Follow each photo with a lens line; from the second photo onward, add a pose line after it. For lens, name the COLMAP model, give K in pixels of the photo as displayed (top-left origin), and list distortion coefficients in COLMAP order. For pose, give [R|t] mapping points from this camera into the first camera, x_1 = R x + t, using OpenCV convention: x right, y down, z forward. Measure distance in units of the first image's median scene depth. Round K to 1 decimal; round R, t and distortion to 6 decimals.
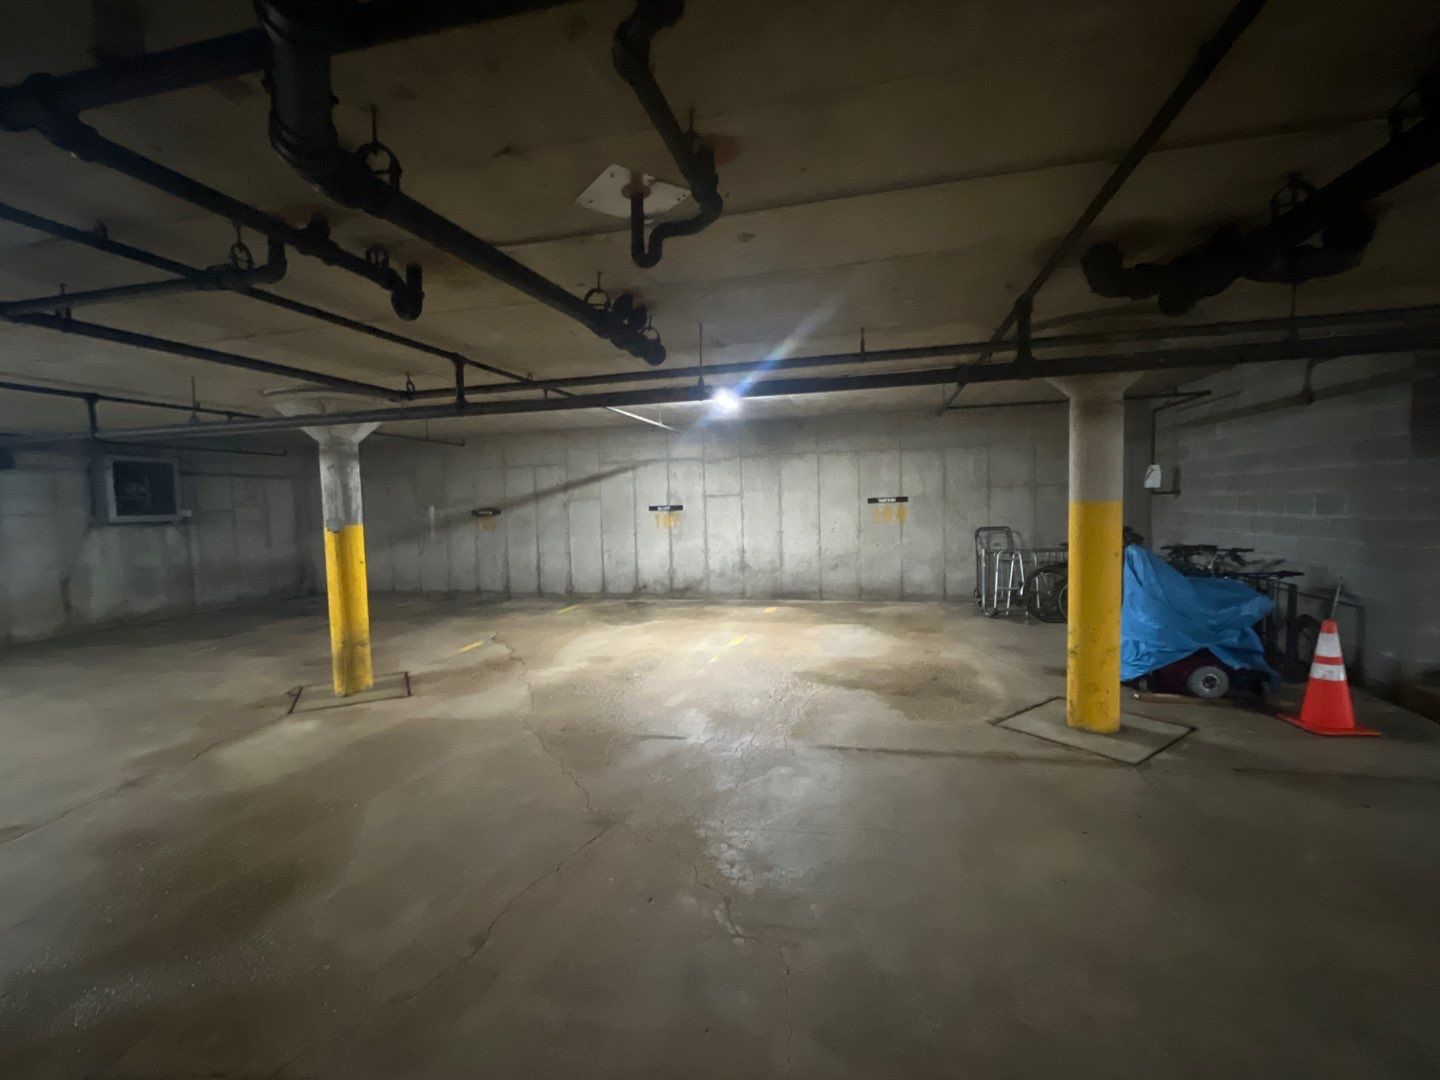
lens RADIAL K [[639.7, 0, 712.2], [0, 639.7, 542.5], [0, 0, 1]] dist [-0.000236, -0.000516]
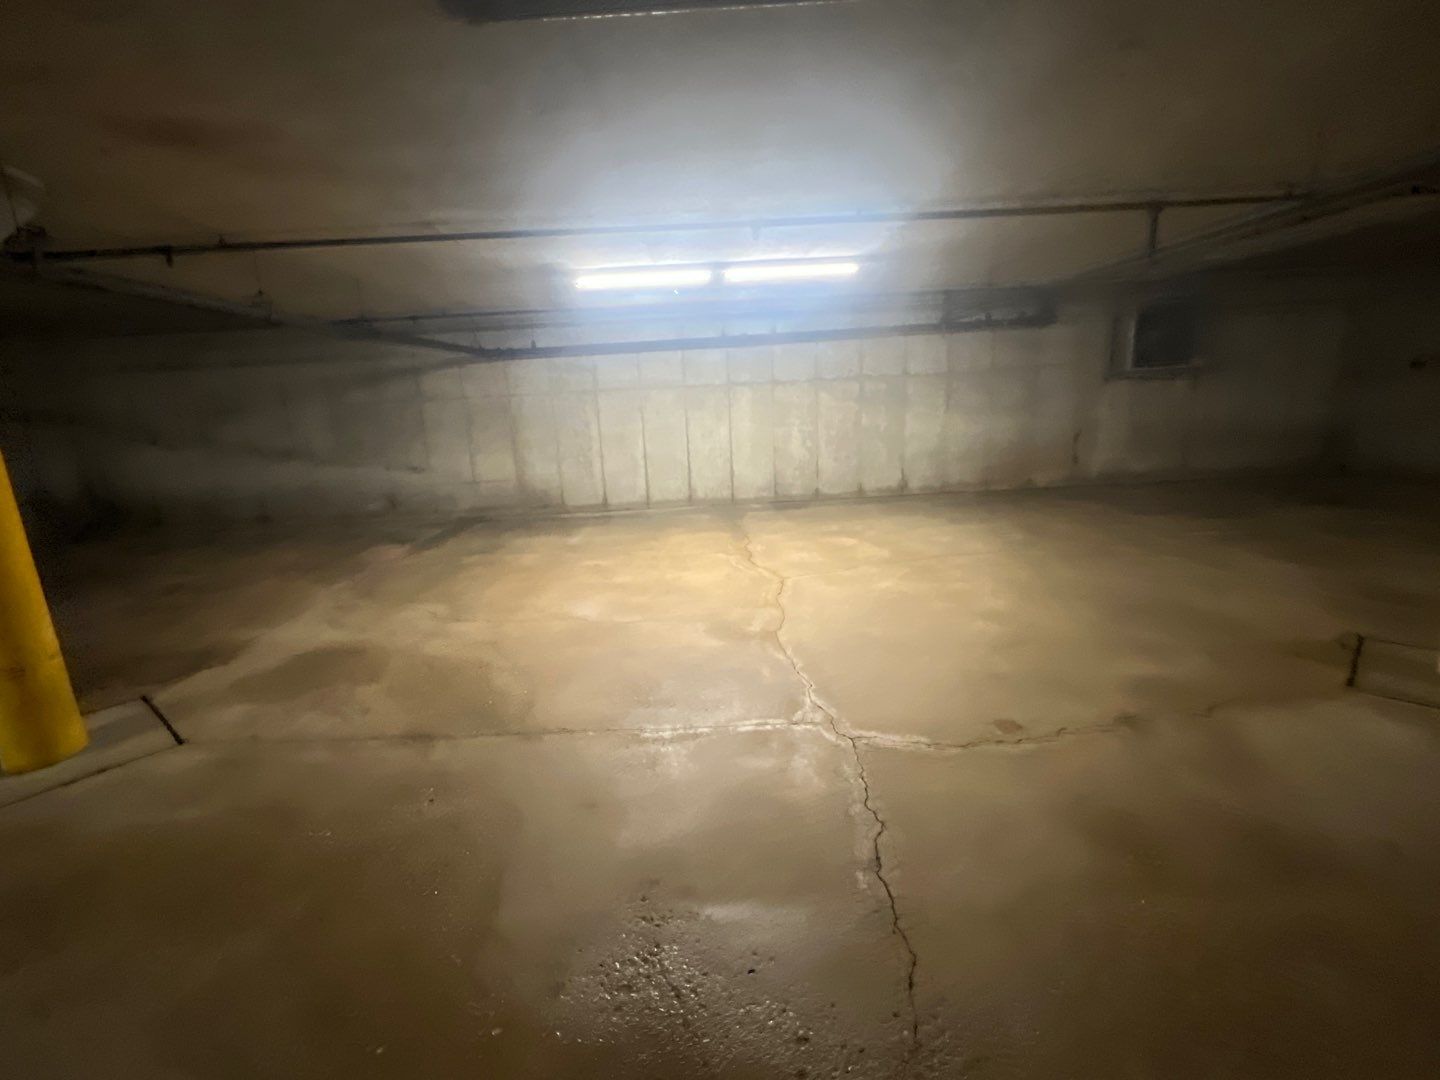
lens RADIAL K [[639.7, 0, 712.2], [0, 639.7, 542.5], [0, 0, 1]] dist [-0.000236, -0.000516]
pose [[0.280363, 0.236566, -0.930286, -0.191193], [-0.020660, 0.970418, 0.240545, -0.004726], [0.959672, -0.048220, 0.276957, 0.155212]]
